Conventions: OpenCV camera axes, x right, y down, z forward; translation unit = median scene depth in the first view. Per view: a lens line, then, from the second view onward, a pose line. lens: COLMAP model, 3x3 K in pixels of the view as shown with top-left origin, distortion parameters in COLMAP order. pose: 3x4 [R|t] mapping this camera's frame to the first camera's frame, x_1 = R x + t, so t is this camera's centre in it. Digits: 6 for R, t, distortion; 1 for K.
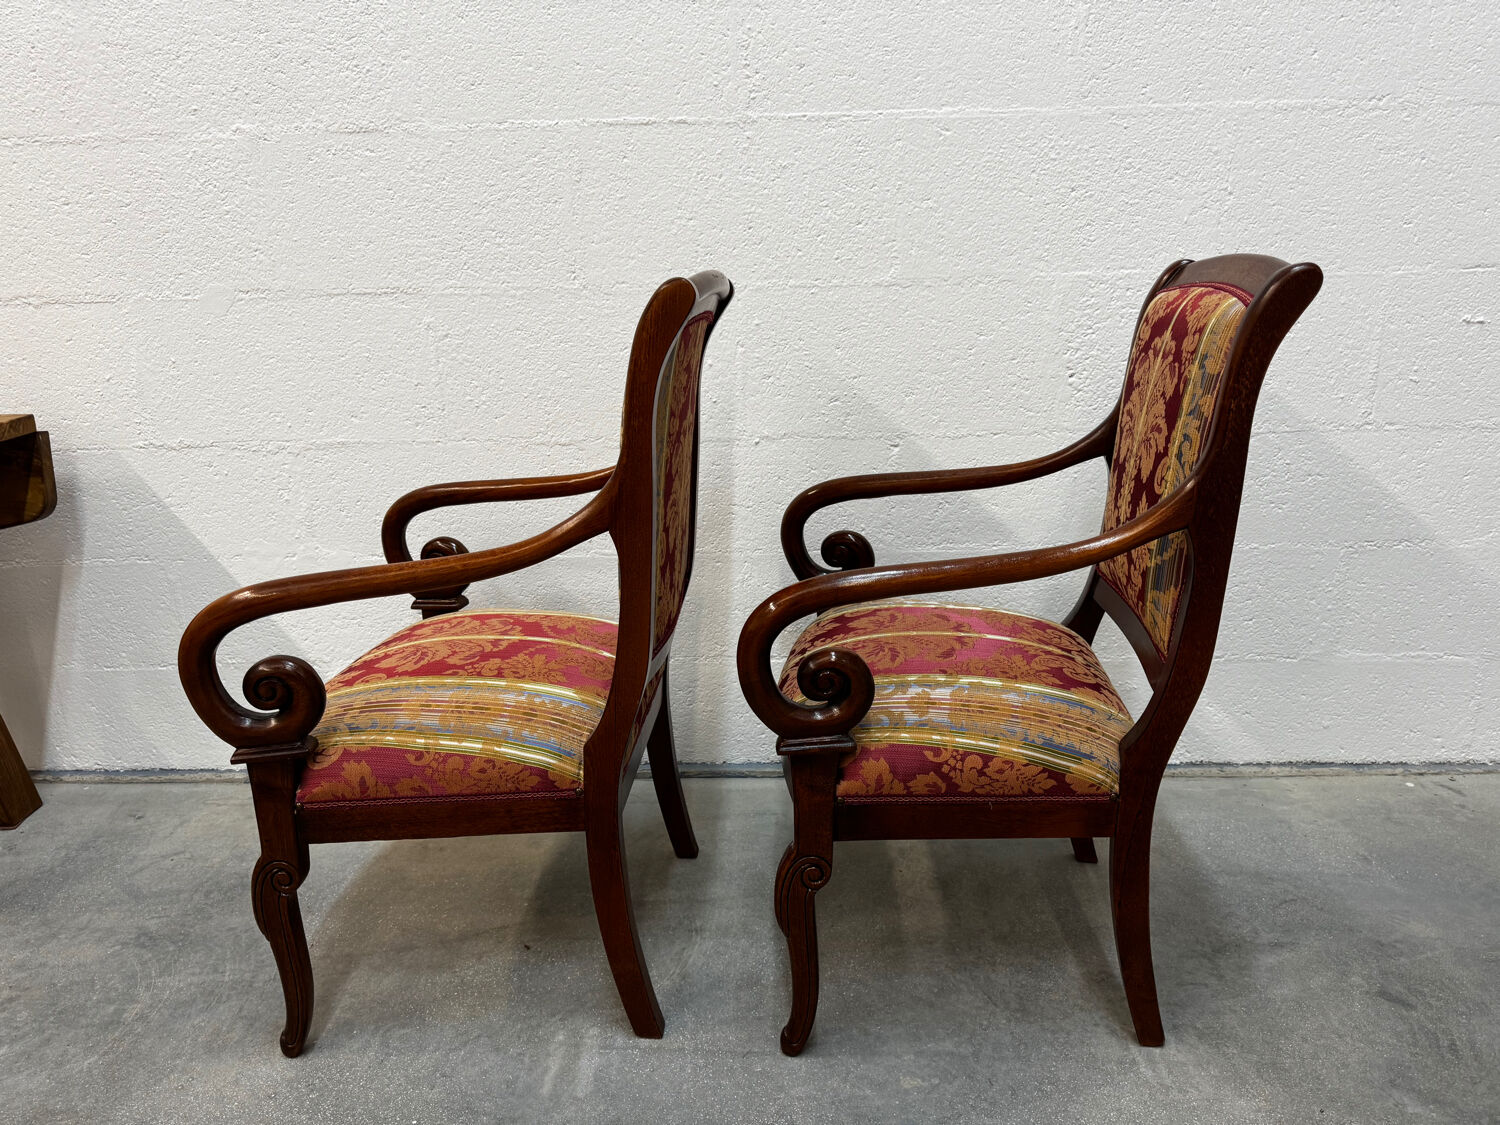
lens RADIAL K [[1058.9, 0, 747.8], [0, 1058.9, 558.2], [0, 0, 1]] dist [0.020297, -0.020139]
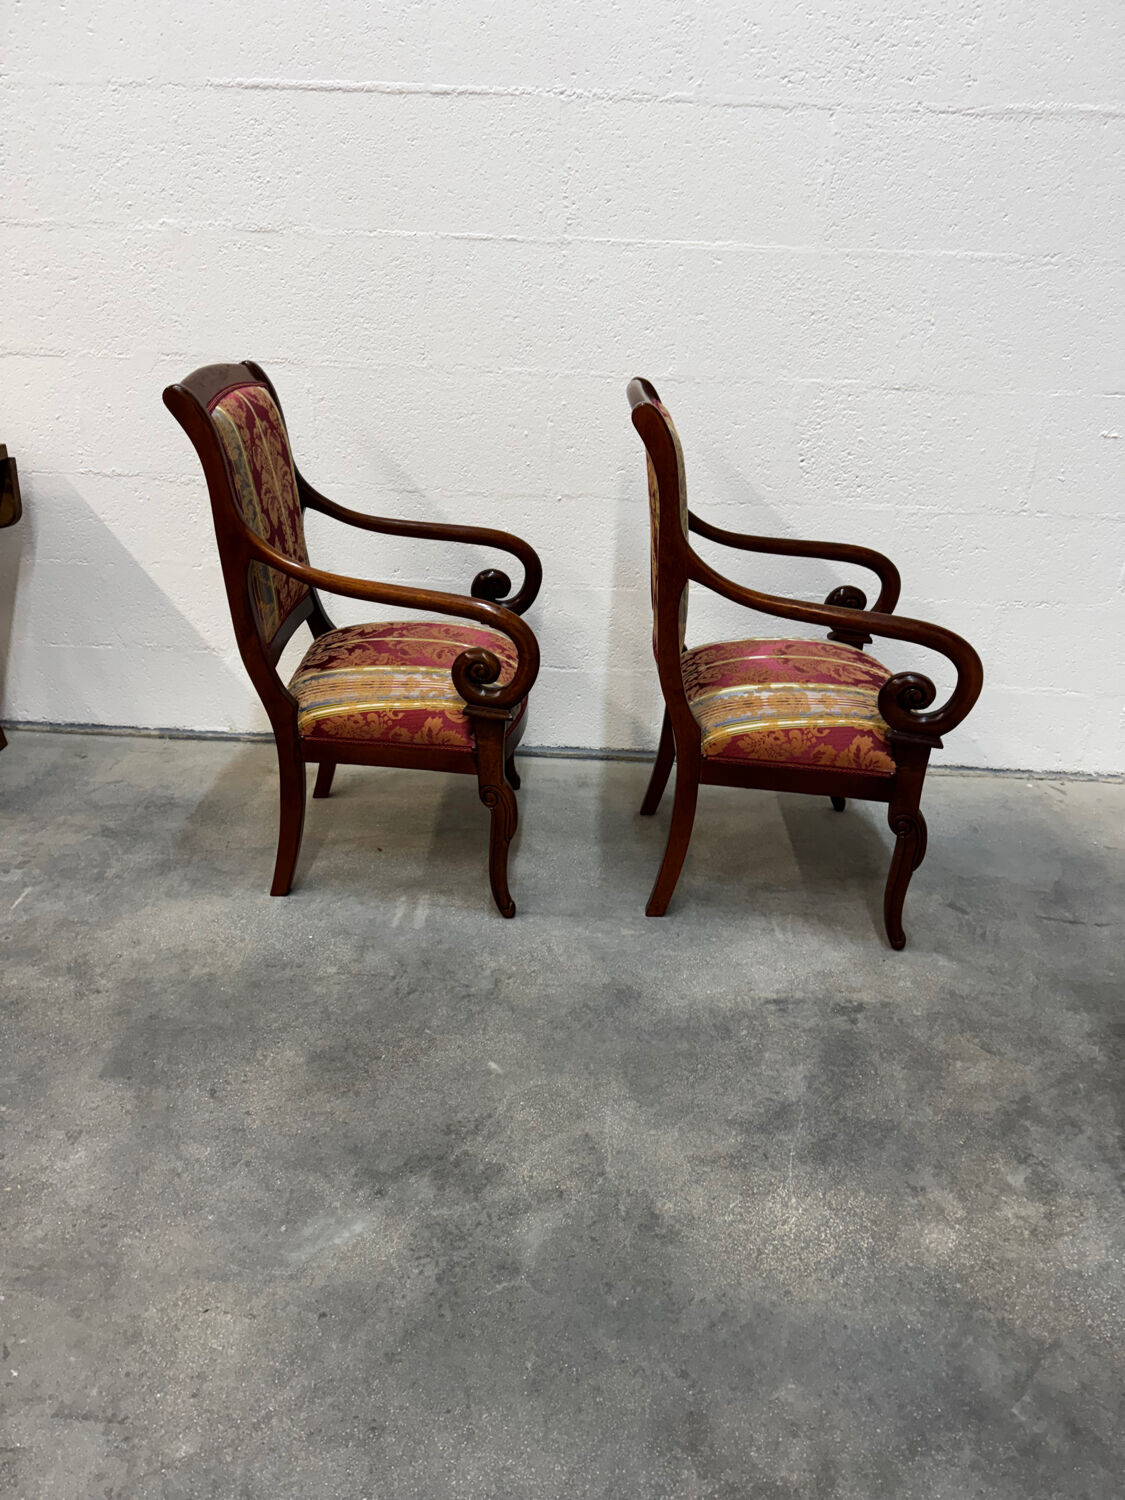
lens RADIAL K [[1045.0, 0, 570.9], [0, 1045.0, 753.5], [0, 0, 1]] dist [0.109499, -0.183321]
pose [[0.998369, 0.055787, 0.012105, 0.026922], [-0.056979, 0.986796, 0.151613, 0.002473], [-0.003487, -0.152056, 0.988366, -0.359634]]
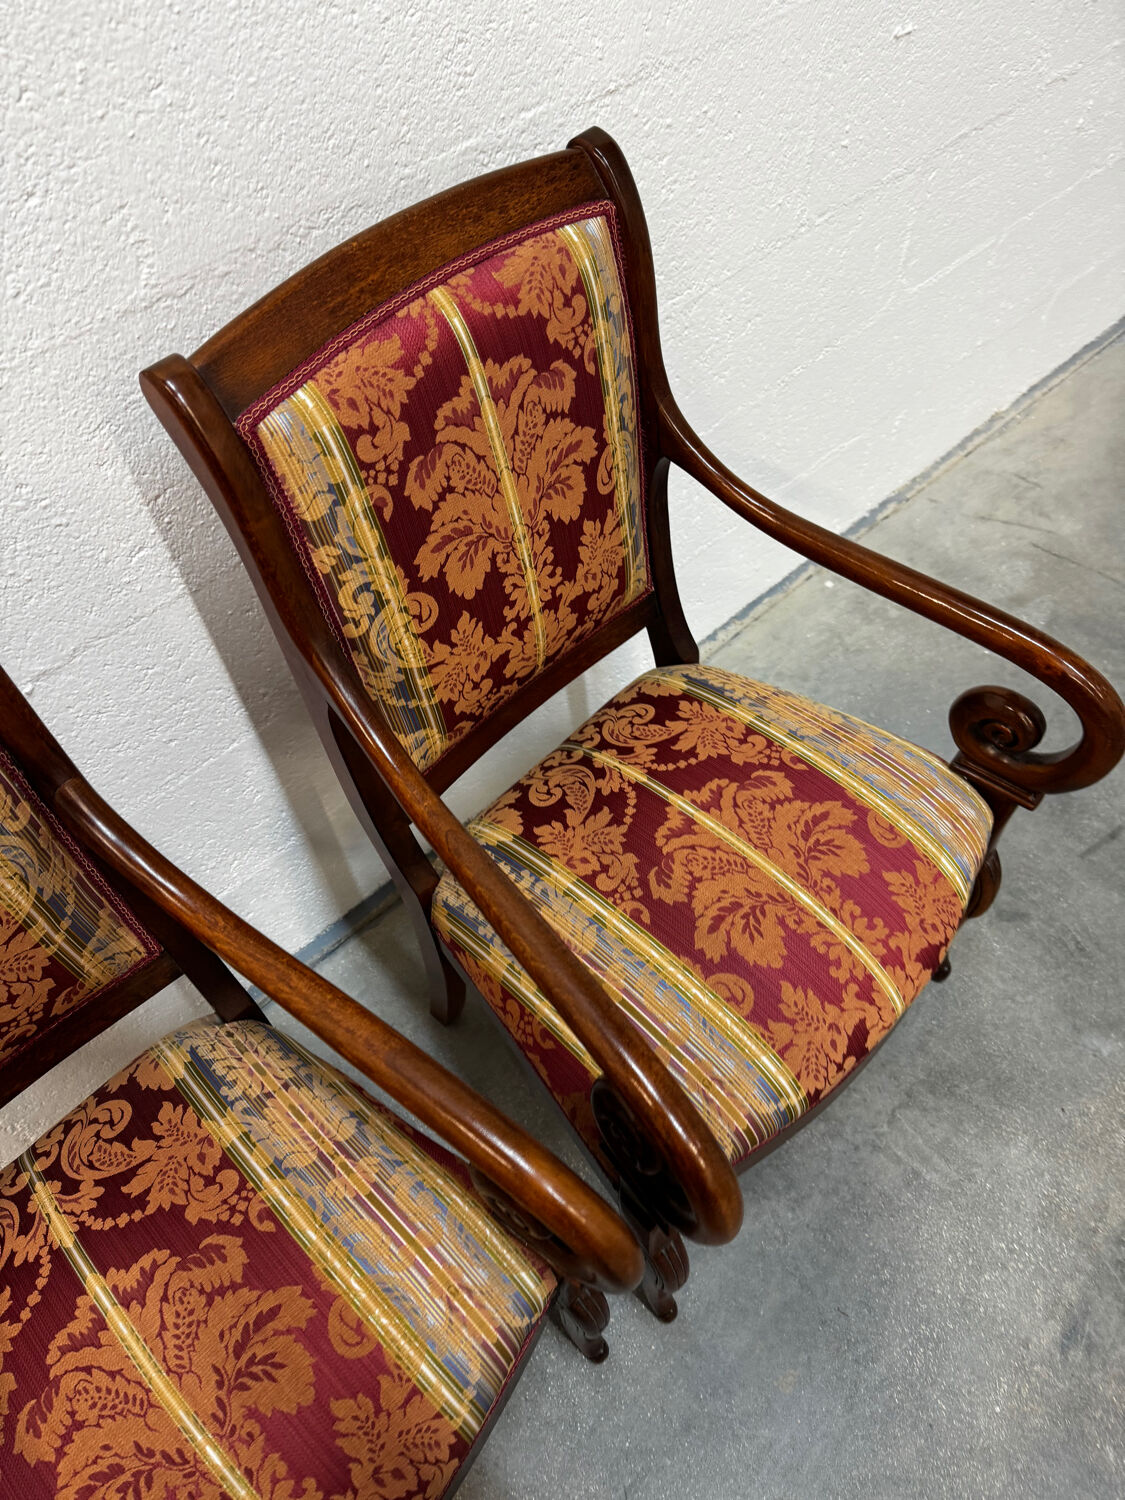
lens RADIAL K [[1071.2, 0, 554.9], [0, 1071.2, 756.7], [0, 0, 1]] dist [0.006487, -0.011230]
pose [[0.713383, -0.569222, 0.408744, -0.041548], [0.232396, 0.742433, 0.628320, -0.376282], [-0.661118, -0.353242, 0.661924, 0.532085]]
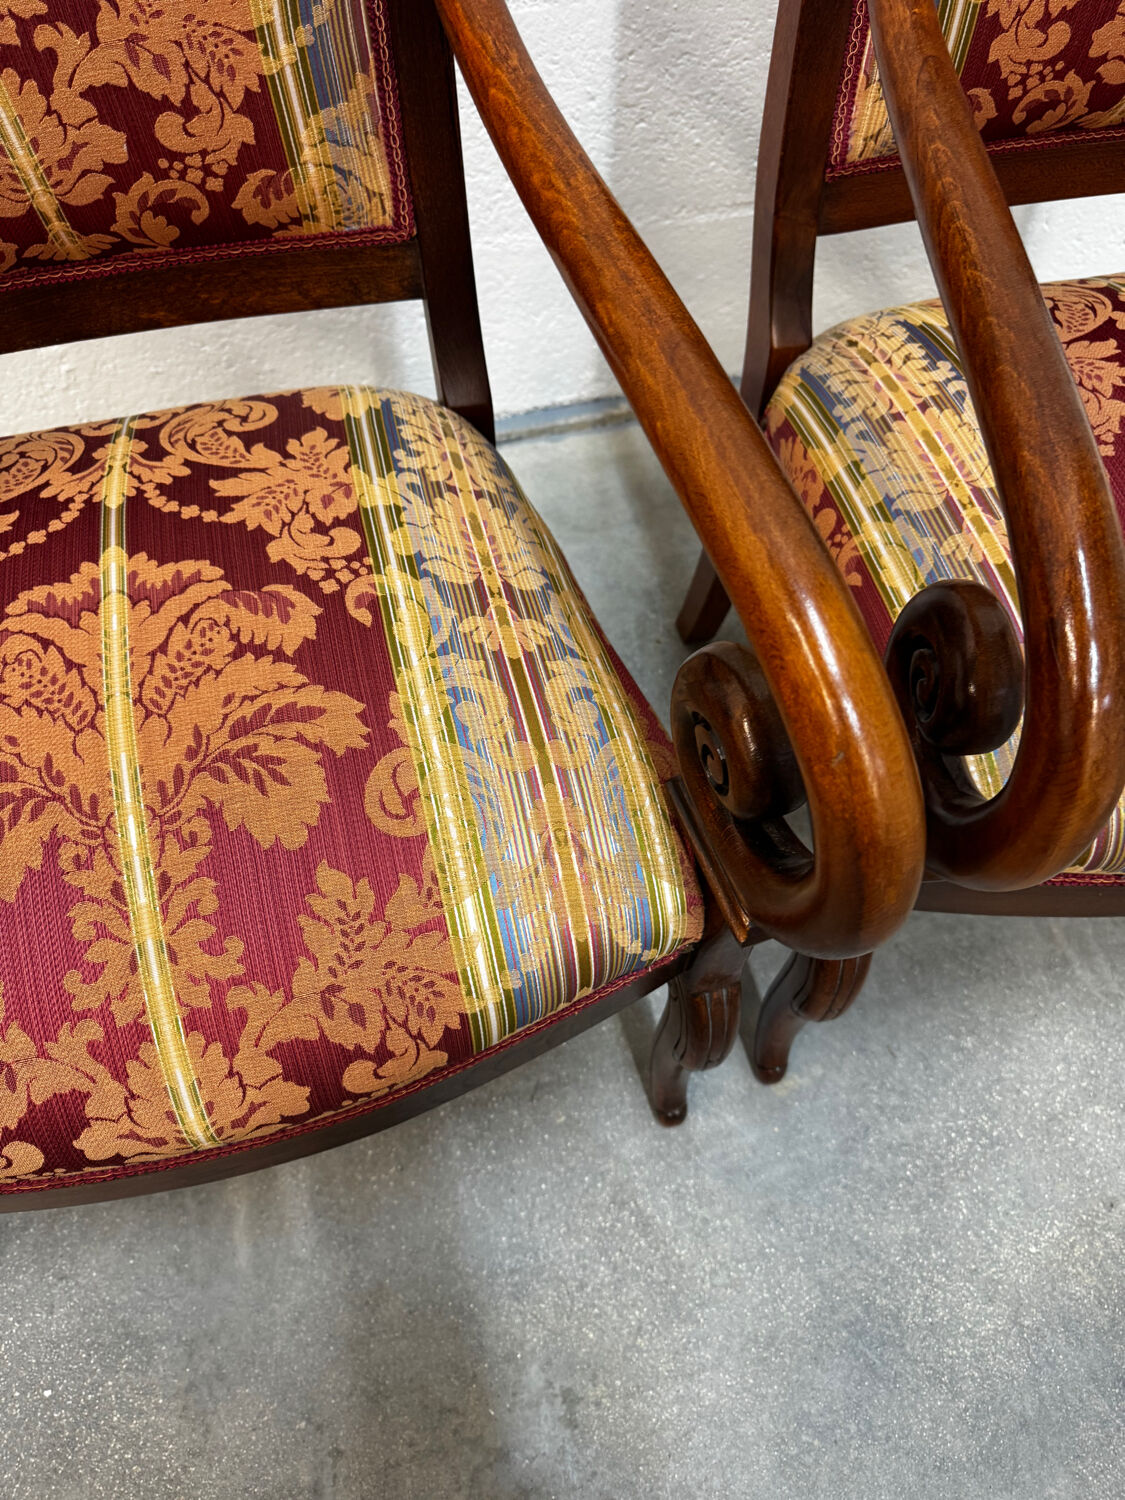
lens RADIAL K [[1078.2, 0, 562.5], [0, 1078.2, 750.0], [0, 0, 1]] dist [0.064868, -0.110907]
pose [[0.972885, -0.173451, 0.152999, -0.055184], [0.020950, 0.724878, 0.688559, -0.130427], [-0.230337, -0.666683, 0.708857, 0.600013]]
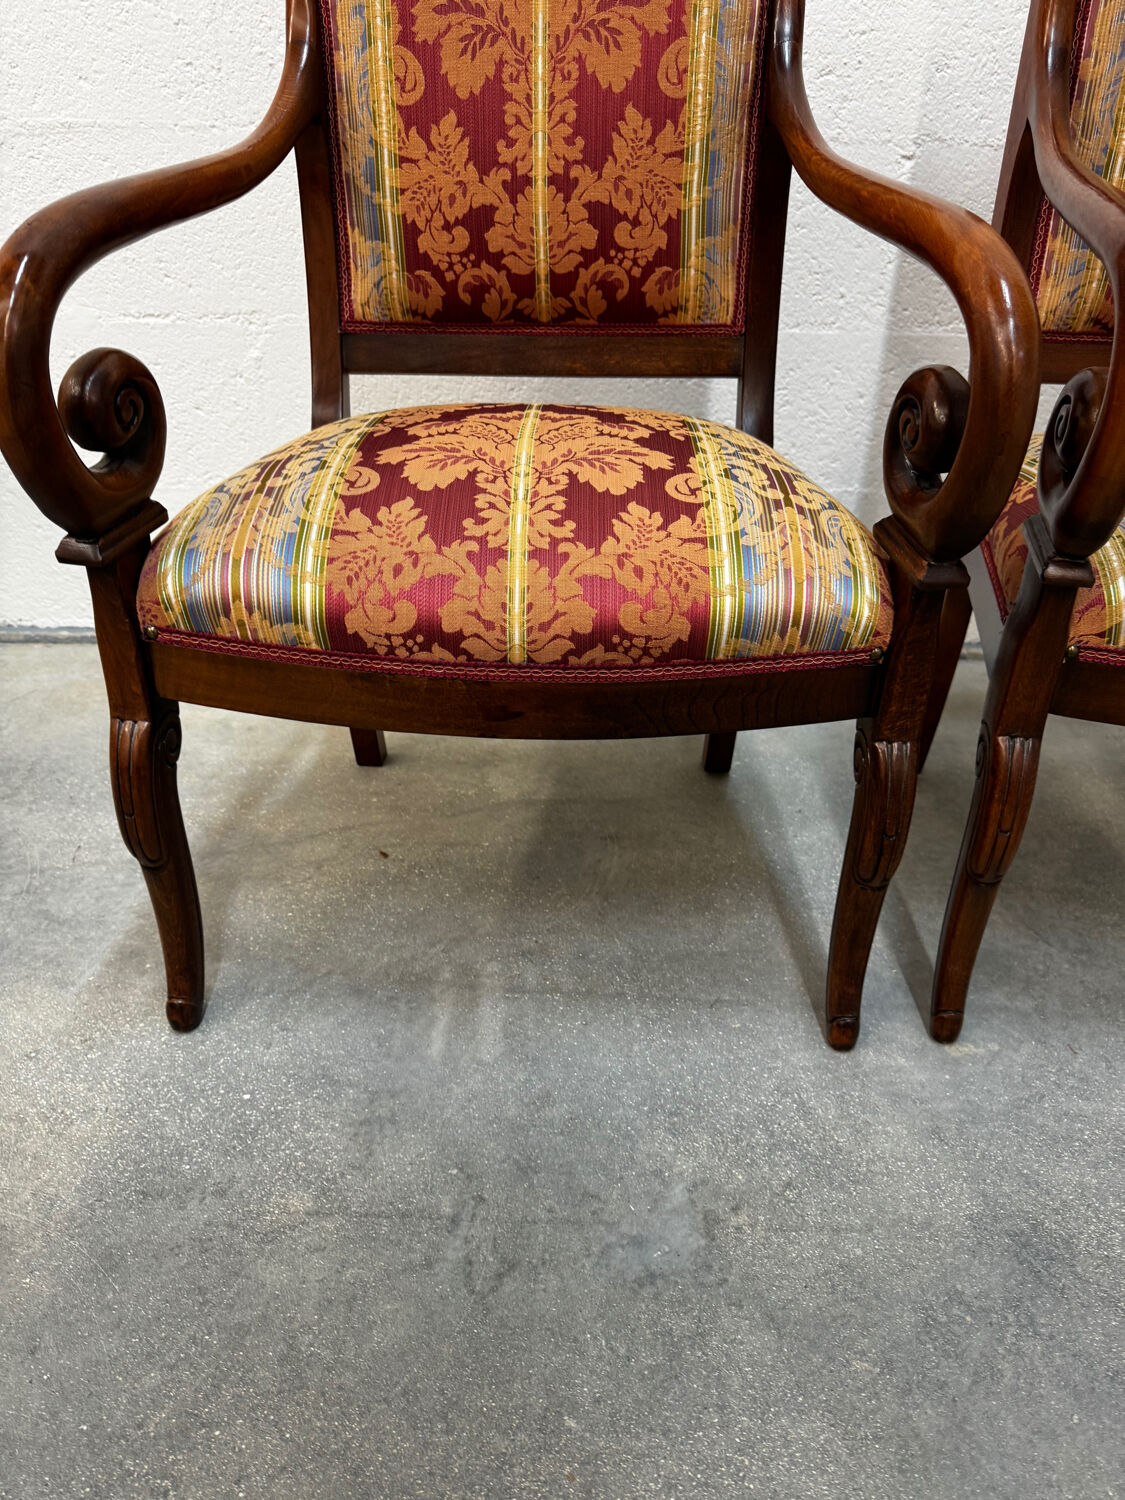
lens RADIAL K [[1082.0, 0, 554.2], [0, 1082.0, 743.5], [0, 0, 1]] dist [0.050026, -0.062810]
pose [[0.998239, 0.055619, -0.020650, -0.095916], [-0.048838, 0.967970, 0.246271, 0.075123], [0.033686, -0.244829, 0.968981, 0.349925]]
